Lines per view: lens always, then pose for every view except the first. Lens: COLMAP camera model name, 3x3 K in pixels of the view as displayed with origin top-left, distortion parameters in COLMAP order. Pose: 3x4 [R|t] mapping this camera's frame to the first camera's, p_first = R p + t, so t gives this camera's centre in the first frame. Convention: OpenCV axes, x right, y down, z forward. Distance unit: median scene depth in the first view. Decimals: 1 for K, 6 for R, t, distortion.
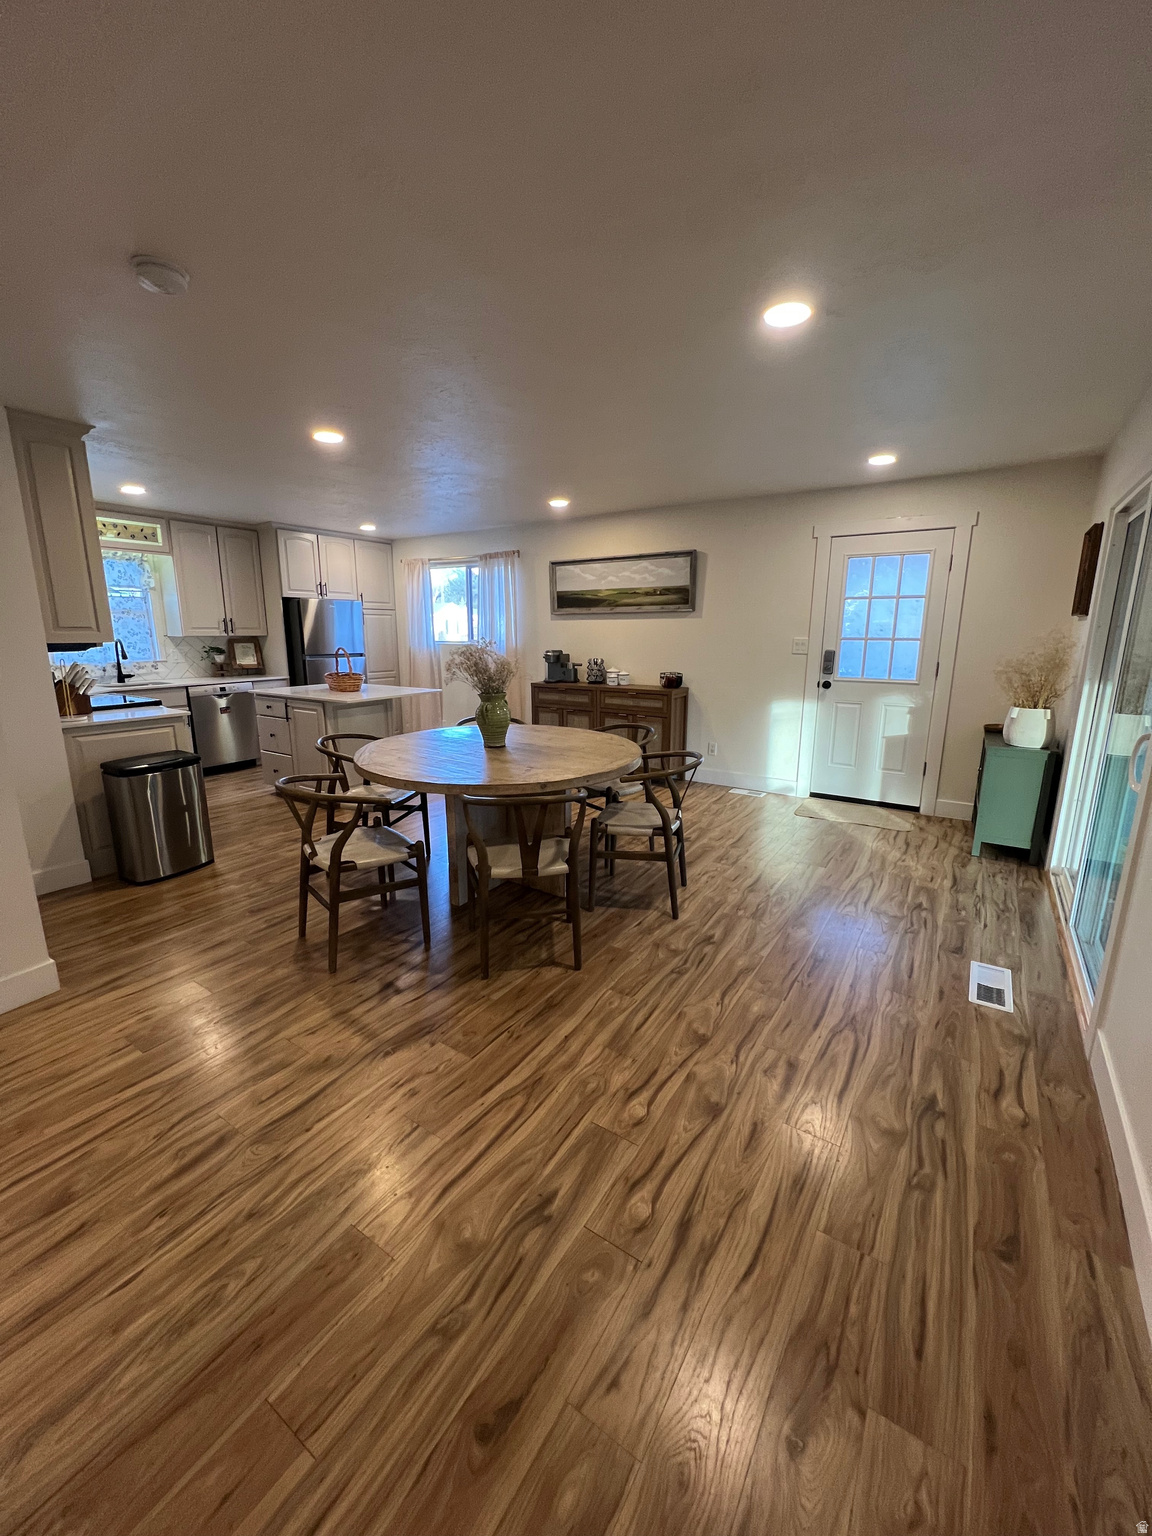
lens RADIAL K [[611.8, 0, 563.8], [0, 611.8, 762.3], [0, 0, 1]] dist [-0.001697, 0.000523]
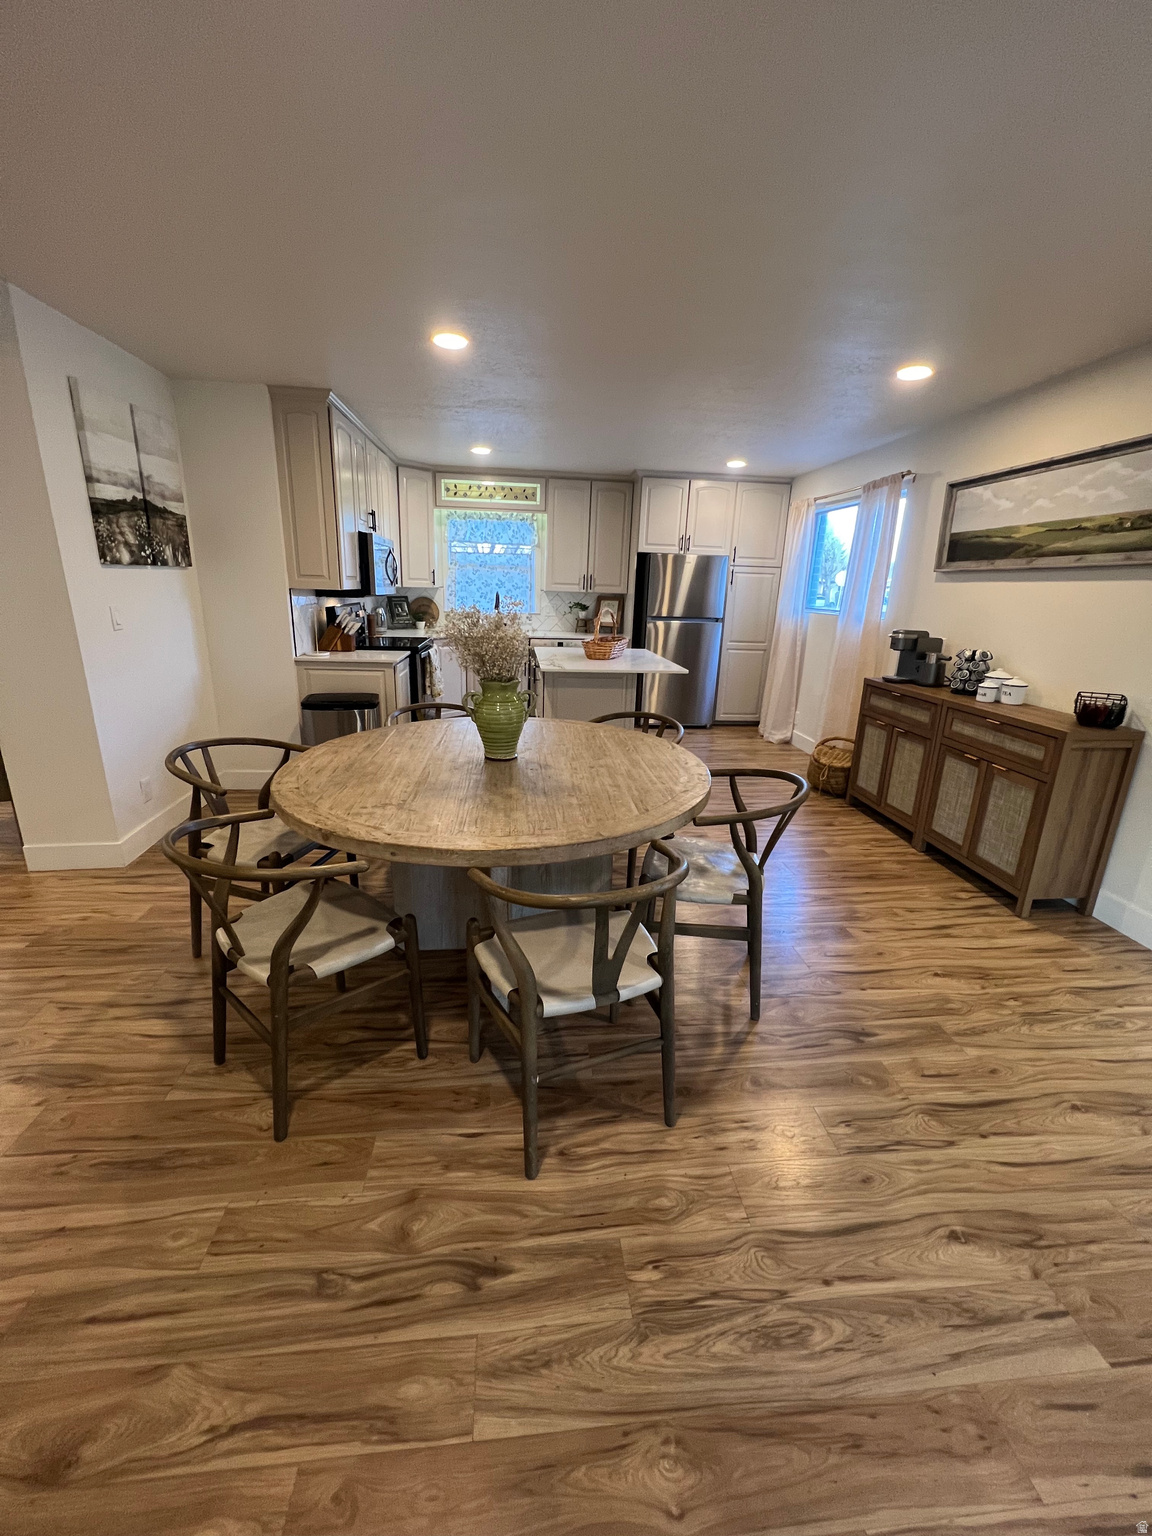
lens RADIAL K [[611.8, 0, 571.2], [0, 611.8, 759.7], [0, 0, 1]] dist [-0.001697, 0.000523]
pose [[0.638957, 0.229417, -0.734235, 0.255637], [-0.193753, 0.971716, 0.135010, -0.075829], [0.744442, 0.055995, 0.665335, 0.352275]]
